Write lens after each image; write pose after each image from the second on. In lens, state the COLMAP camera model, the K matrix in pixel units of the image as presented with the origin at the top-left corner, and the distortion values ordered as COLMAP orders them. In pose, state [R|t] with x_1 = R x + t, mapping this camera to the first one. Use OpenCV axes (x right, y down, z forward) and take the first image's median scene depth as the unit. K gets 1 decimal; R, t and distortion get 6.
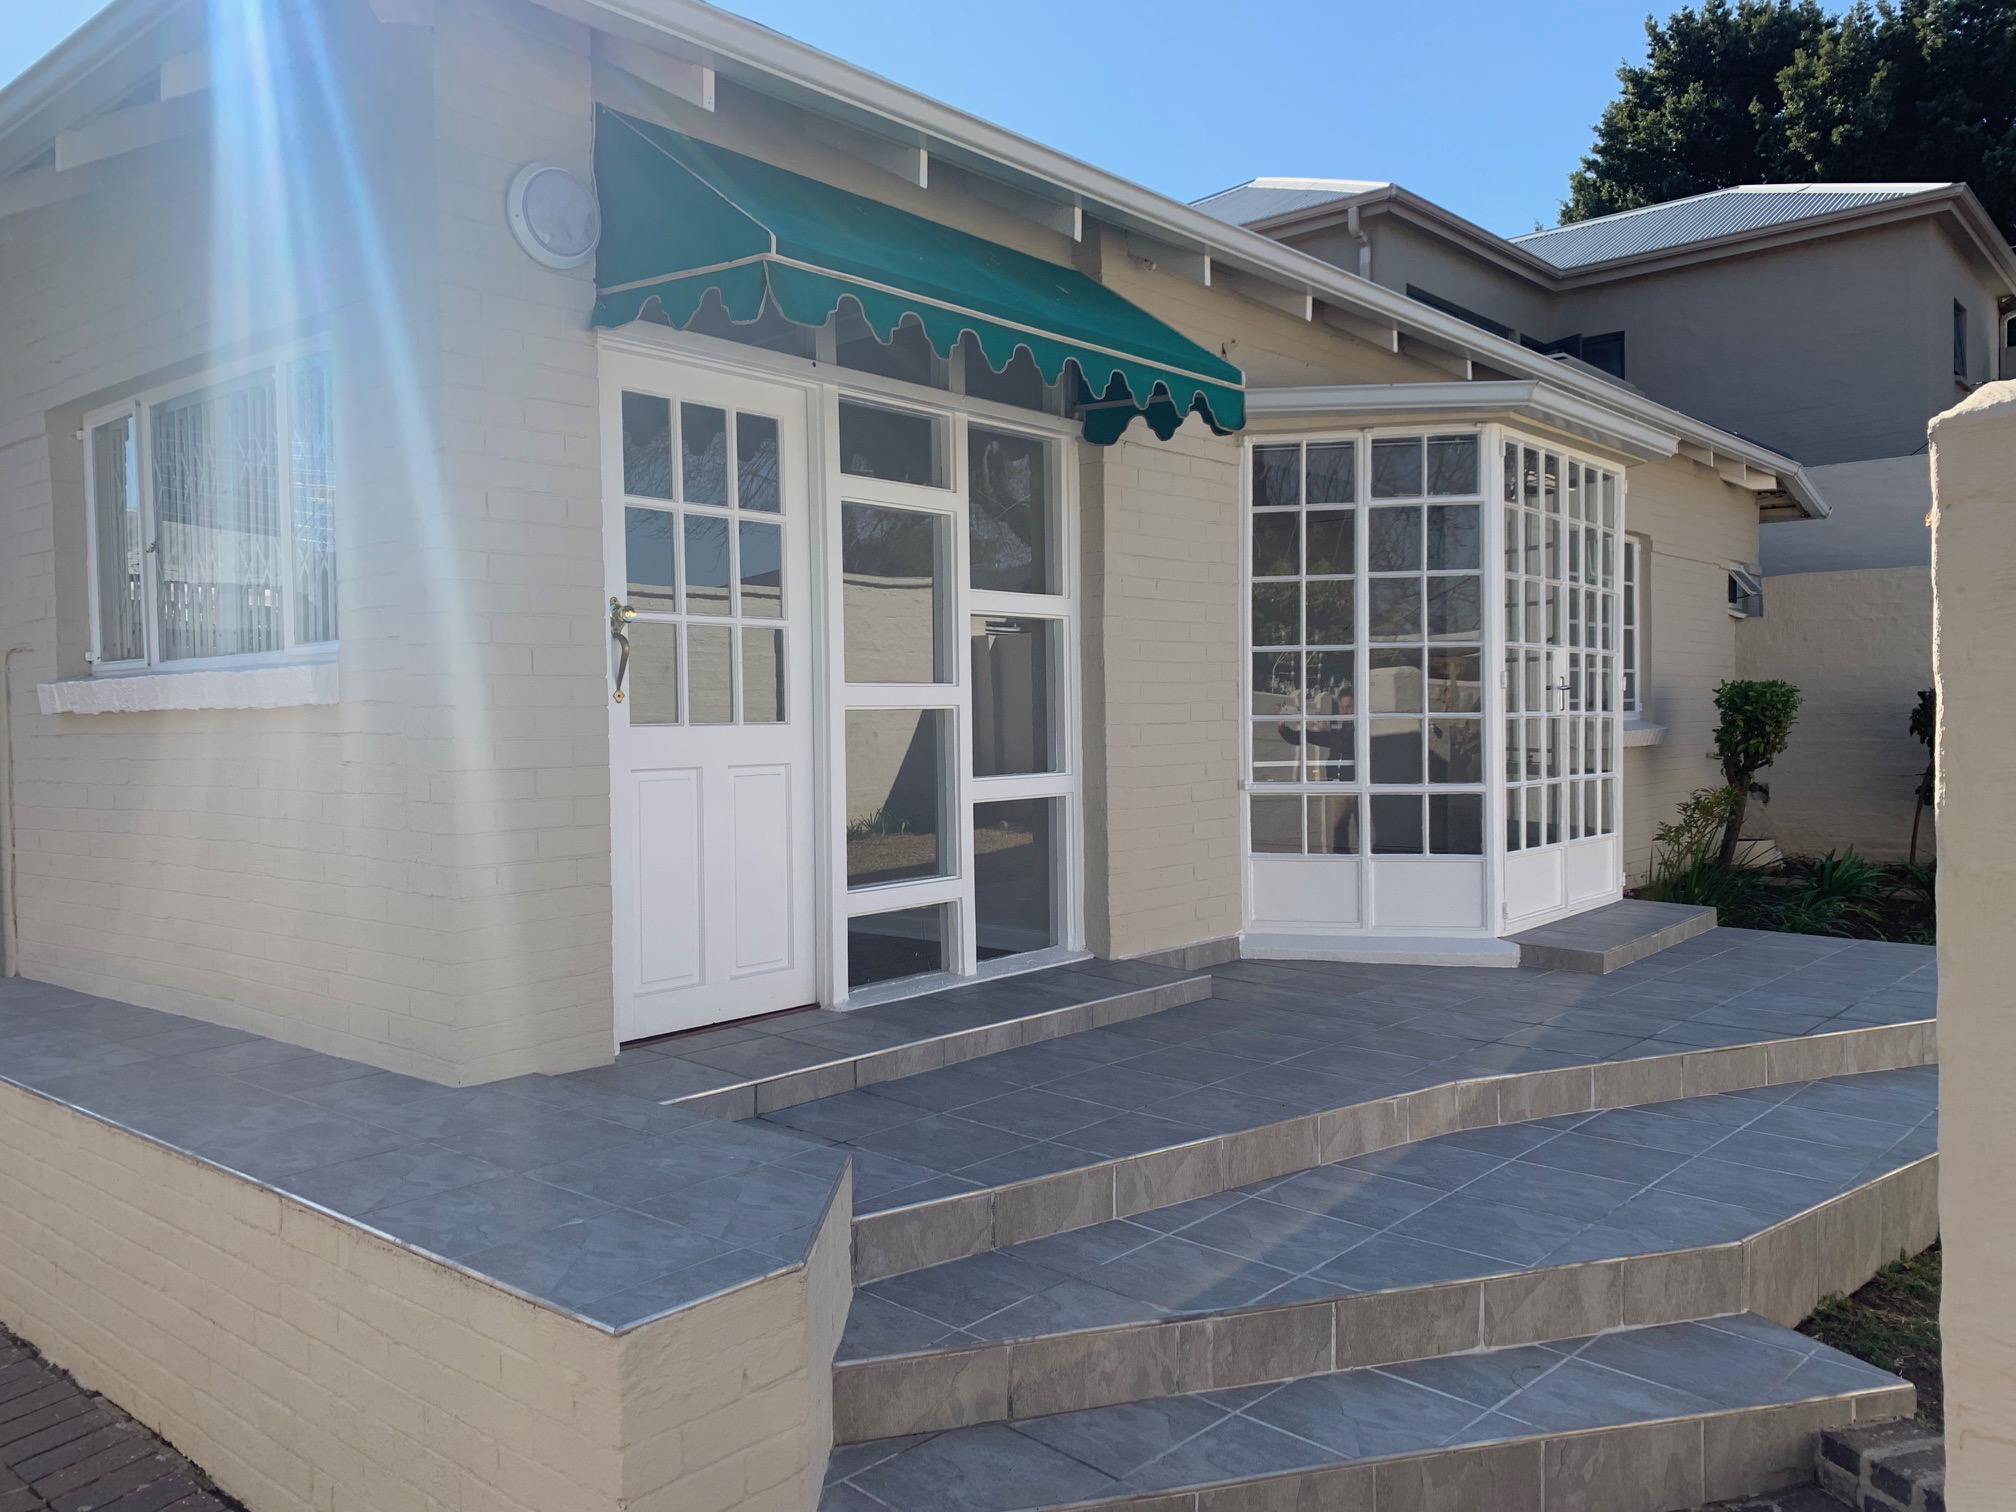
lens RADIAL K [[1514.6, 0, 952.6], [0, 1514.6, 739.5], [0, 0, 1]] dist [0.001339, 0.002972]
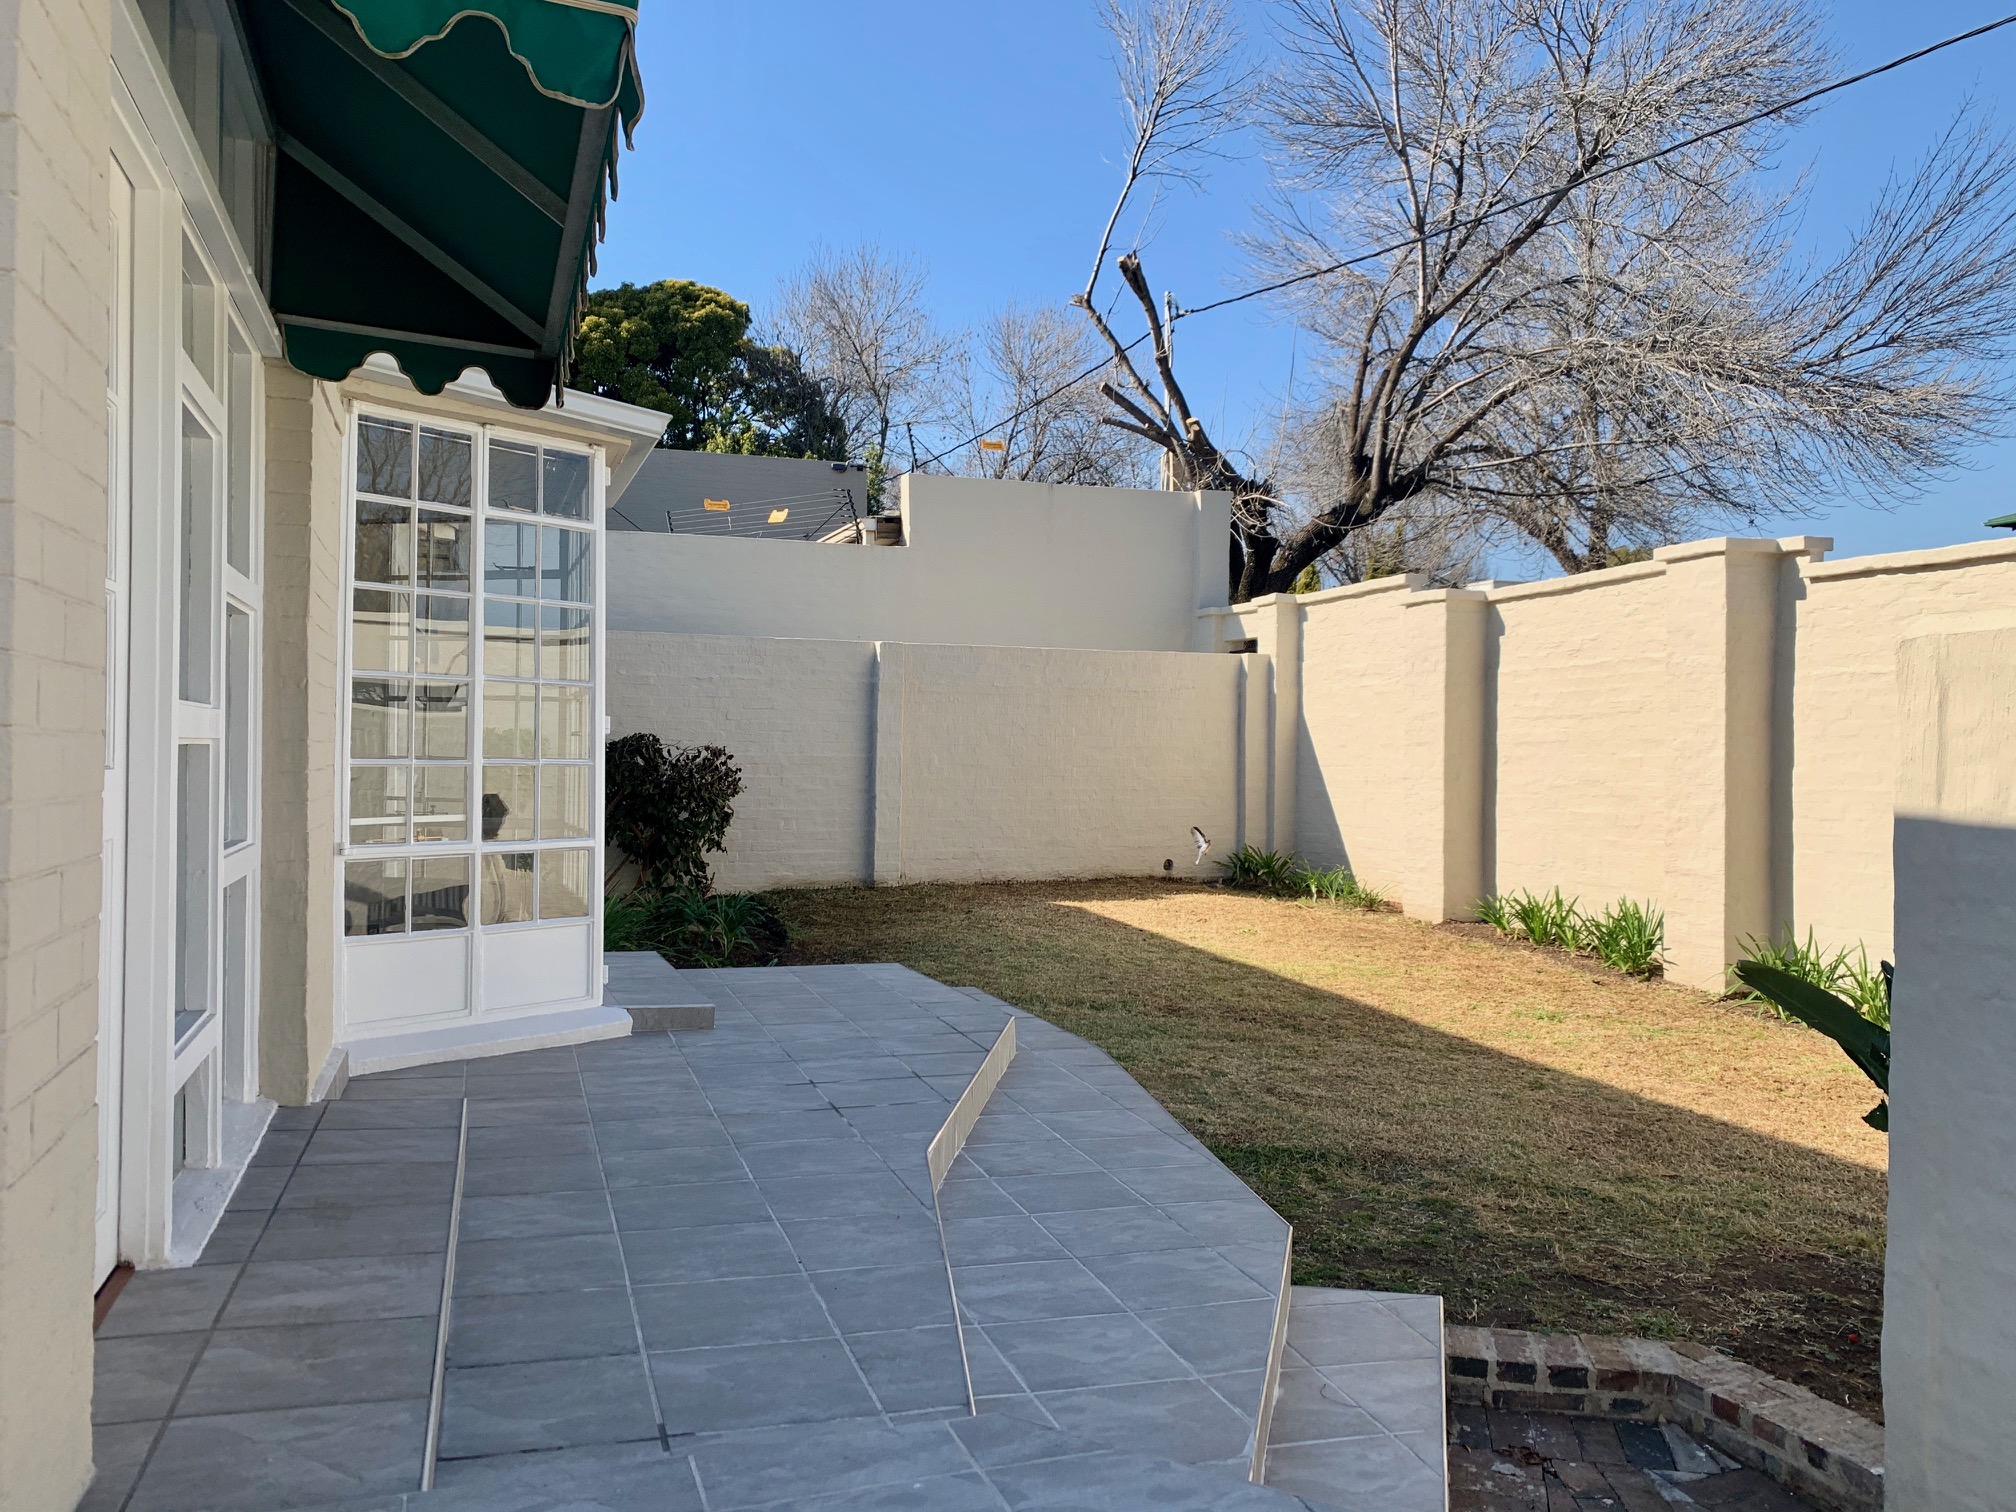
lens RADIAL K [[1574.0, 0, 995.4], [0, 1574.0, 741.4], [0, 0, 1]] dist [0.050480, -0.047272]
pose [[0.486244, 0.017363, 0.873651, -0.416103], [-0.000002, 0.999803, -0.019869, -0.010087], [-0.873823, 0.009659, 0.486148, 0.383834]]
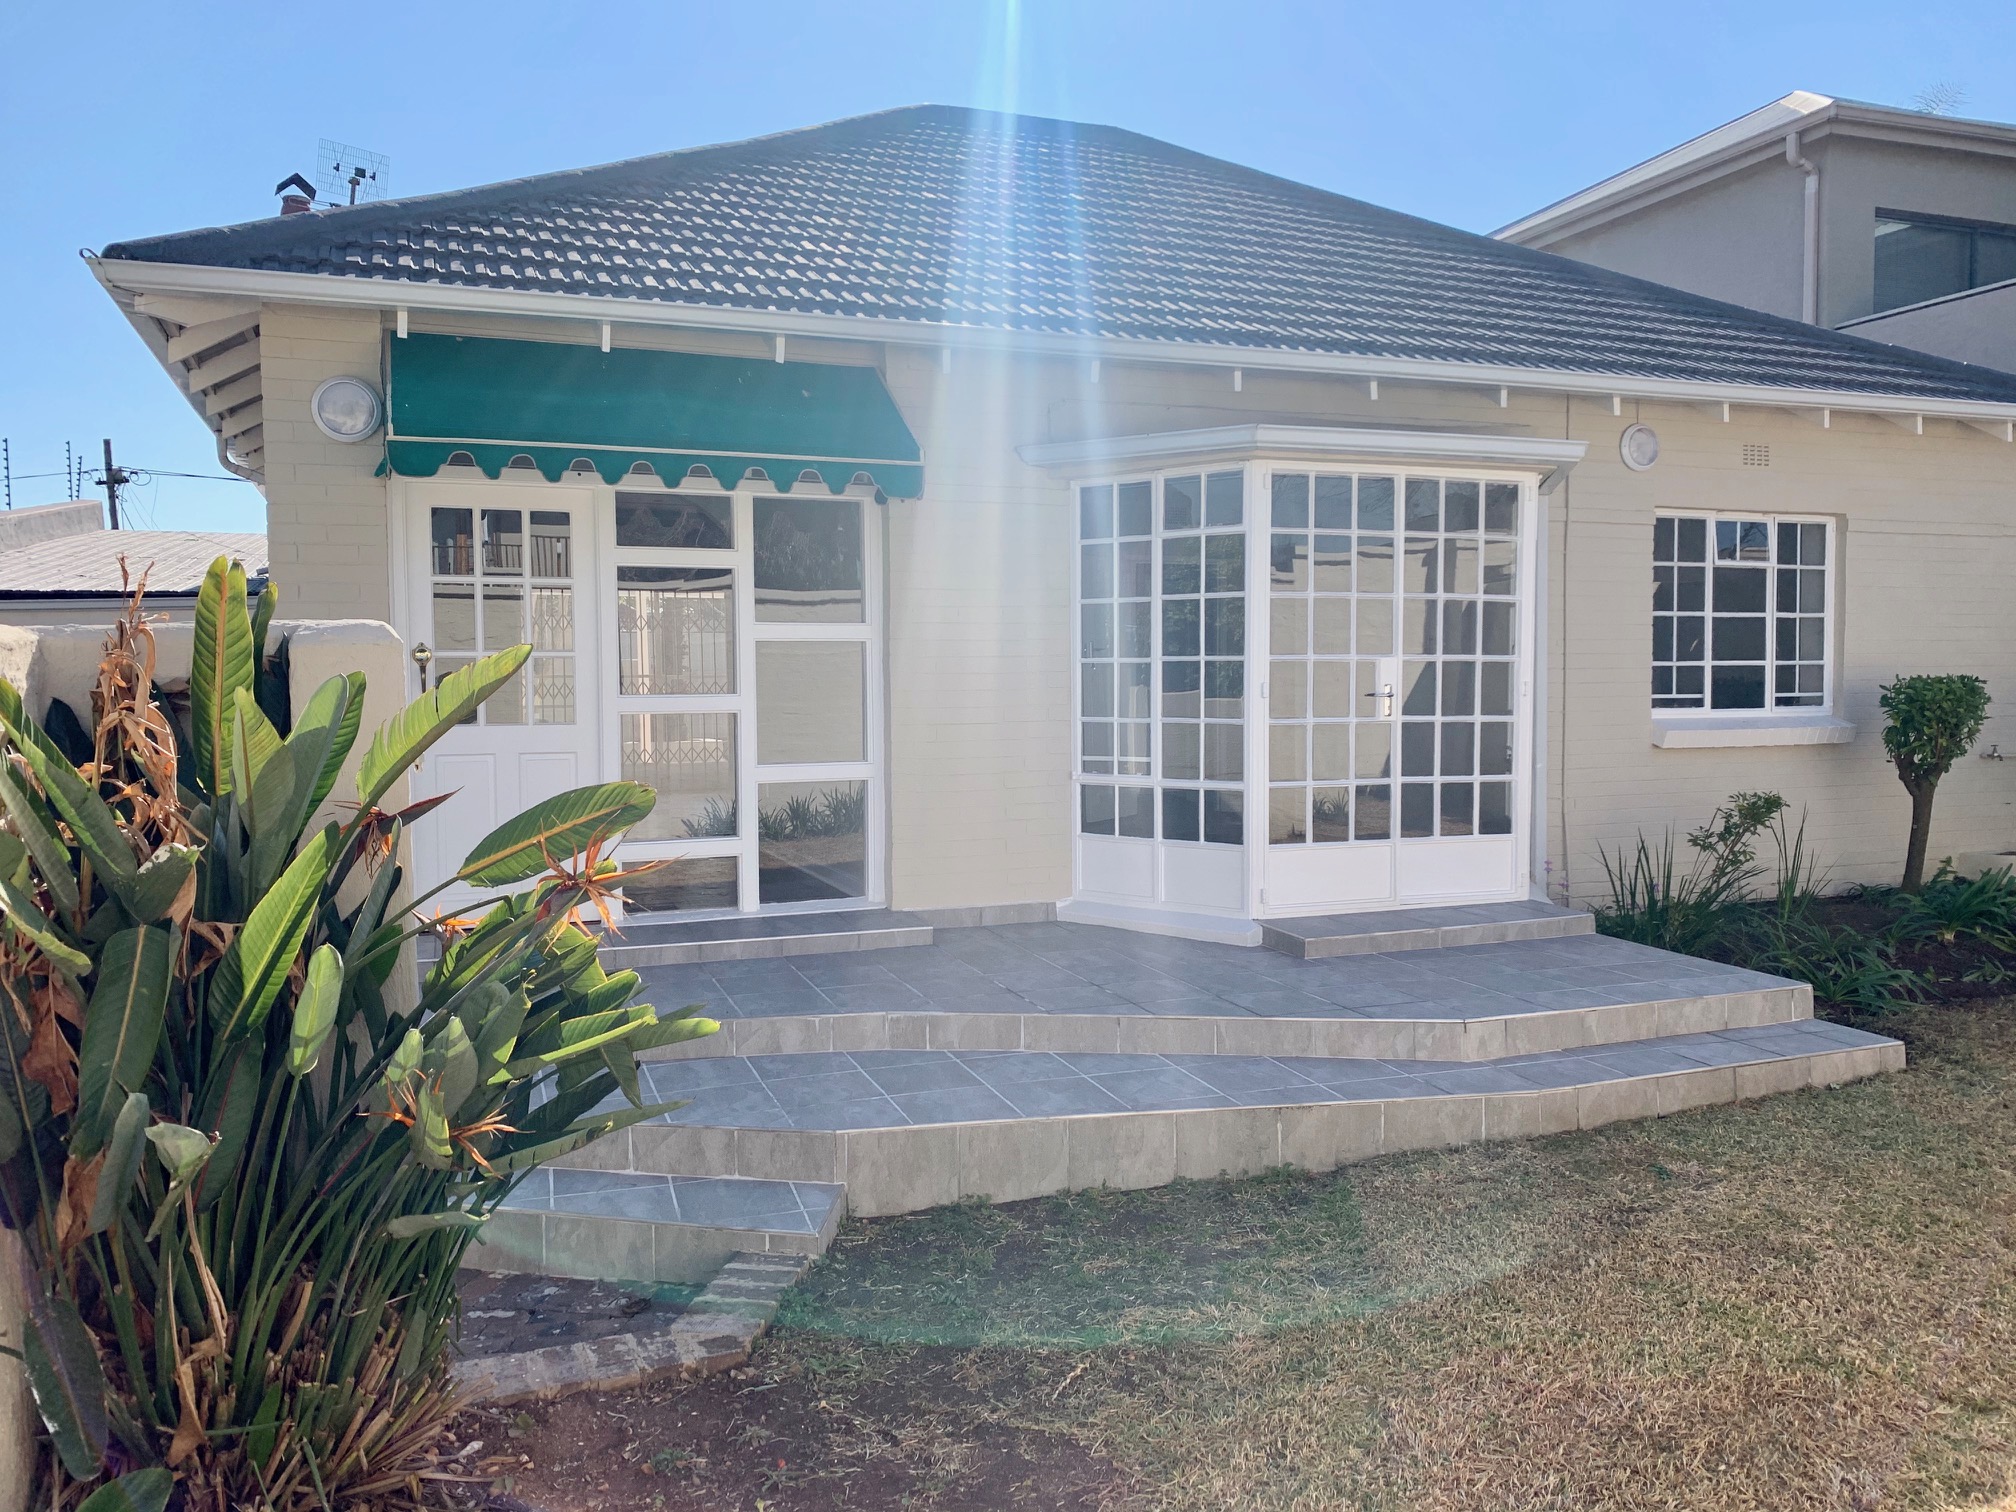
lens RADIAL K [[1486.8, 0, 1012.2], [0, 1486.8, 751.2], [0, 0, 1]] dist [0.040715, -0.035851]
pose [[0.899118, 0.030368, -0.436651, 0.790287], [-0.012763, 0.998985, 0.043197, -0.046429], [0.437519, -0.033266, 0.898593, -0.083195]]
